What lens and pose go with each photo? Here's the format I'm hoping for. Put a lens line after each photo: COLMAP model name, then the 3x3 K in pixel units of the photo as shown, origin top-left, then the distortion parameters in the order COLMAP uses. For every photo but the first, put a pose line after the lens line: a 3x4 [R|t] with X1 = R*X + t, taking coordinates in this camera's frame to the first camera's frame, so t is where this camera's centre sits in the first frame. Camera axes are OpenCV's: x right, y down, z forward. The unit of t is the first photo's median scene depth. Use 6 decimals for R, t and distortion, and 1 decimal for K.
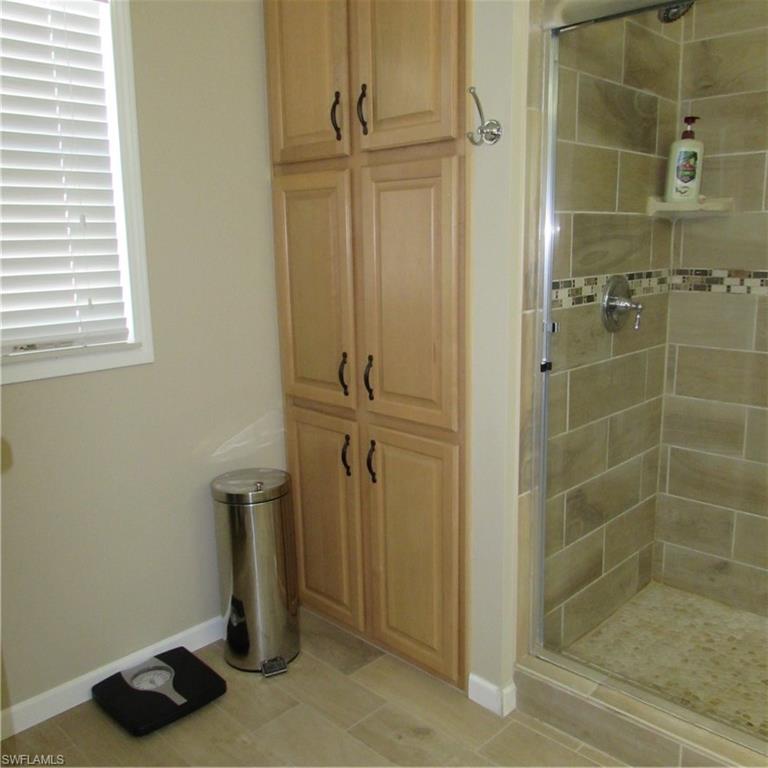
lens RADIAL K [[724.7, 0, 385.2], [0, 724.7, 378.5], [0, 0, 1]] dist [-0.027772, 0.000000]
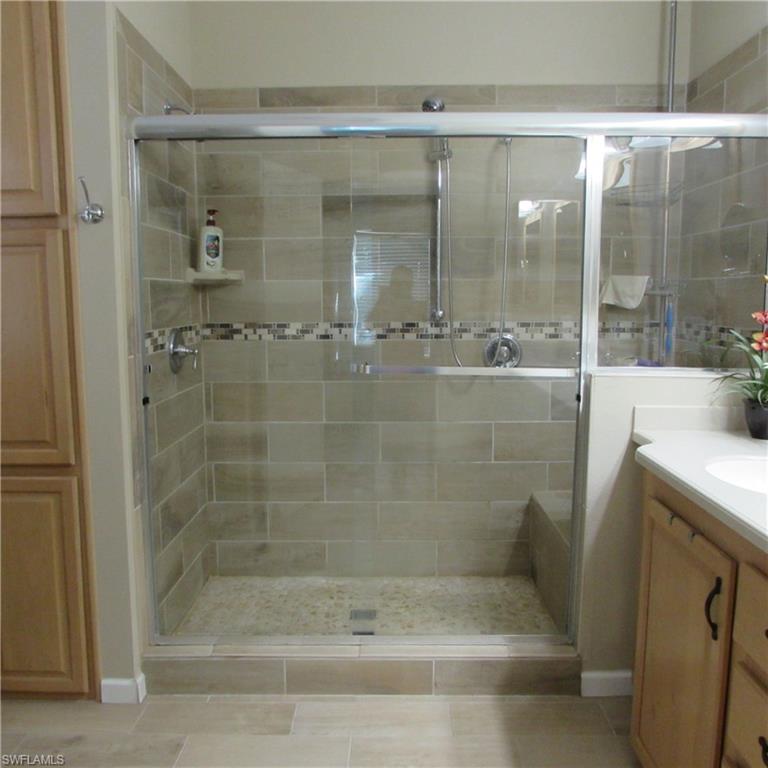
lens RADIAL K [[724.7, 0, 383.2], [0, 724.7, 384.5], [0, 0, 1]] dist [-0.027772, 0.000000]
pose [[0.726149, -0.072340, 0.683721, -0.283255], [0.127105, 0.991433, -0.030095, 0.038949], [-0.675686, 0.108758, 0.729123, -0.159418]]
